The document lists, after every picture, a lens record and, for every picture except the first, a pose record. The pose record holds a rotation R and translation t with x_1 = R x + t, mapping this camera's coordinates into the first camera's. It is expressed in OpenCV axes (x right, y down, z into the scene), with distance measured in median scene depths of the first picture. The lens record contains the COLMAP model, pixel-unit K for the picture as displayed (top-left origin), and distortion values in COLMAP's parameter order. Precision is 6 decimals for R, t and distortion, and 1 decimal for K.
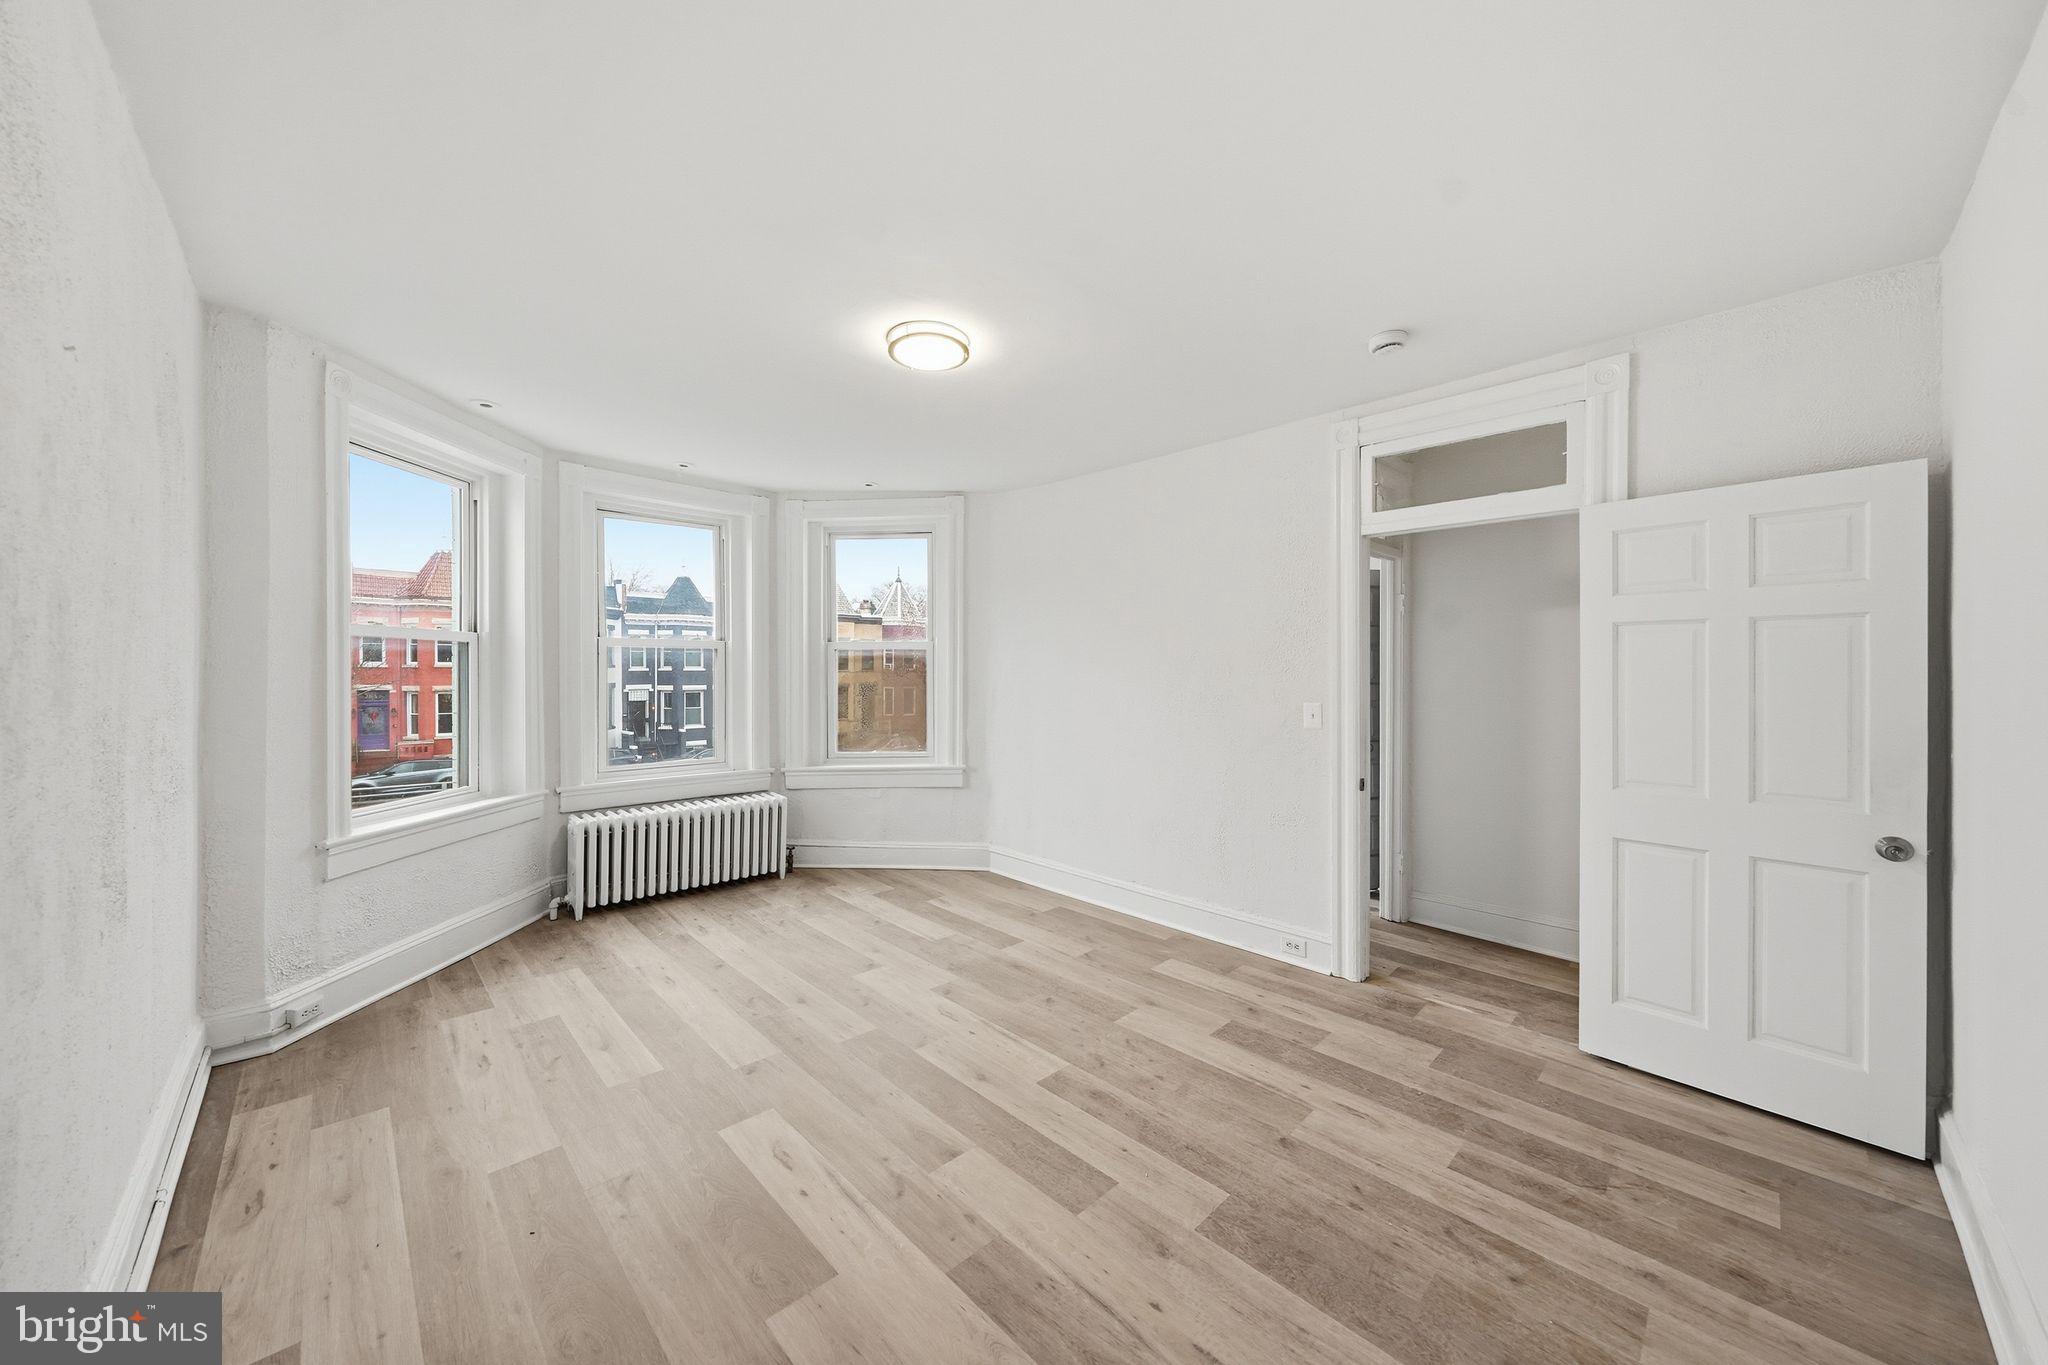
lens RADIAL K [[715.2, 0, 1033.7], [0, 715.2, 678.6], [0, 0, 1]] dist [-0.002686, -0.000462]
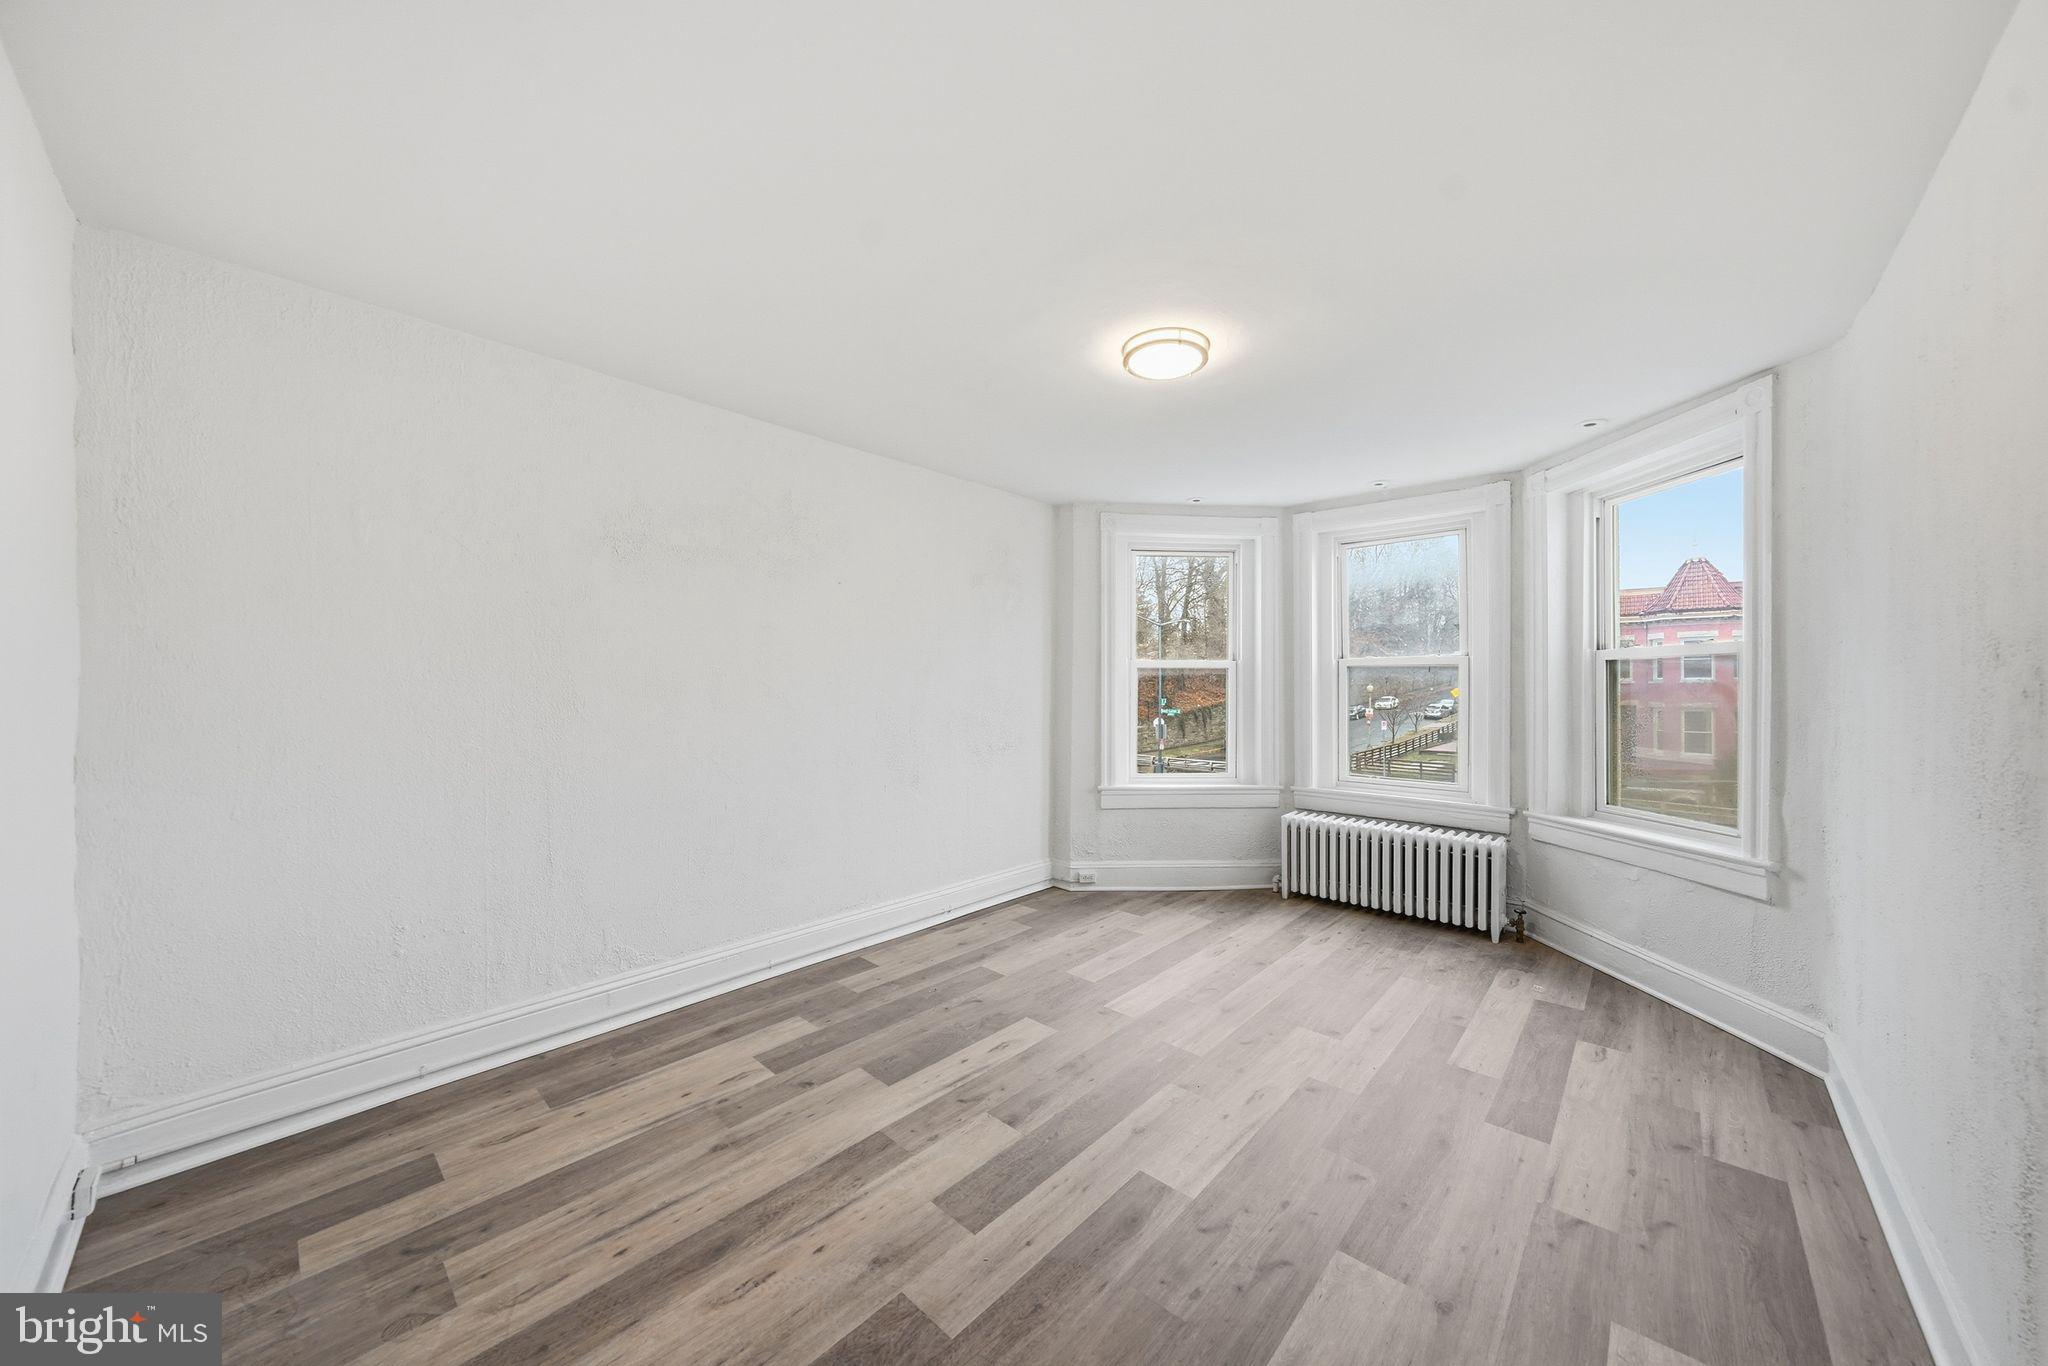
lens RADIAL K [[715.2, 0, 1025.6], [0, 715.2, 687.1], [0, 0, 1]] dist [-0.002686, -0.000462]
pose [[0.051463, -0.000011, -0.998675, 0.464010], [-0.009764, 0.999952, -0.000515, -0.008263], [0.998627, 0.009778, 0.051460, 0.440241]]
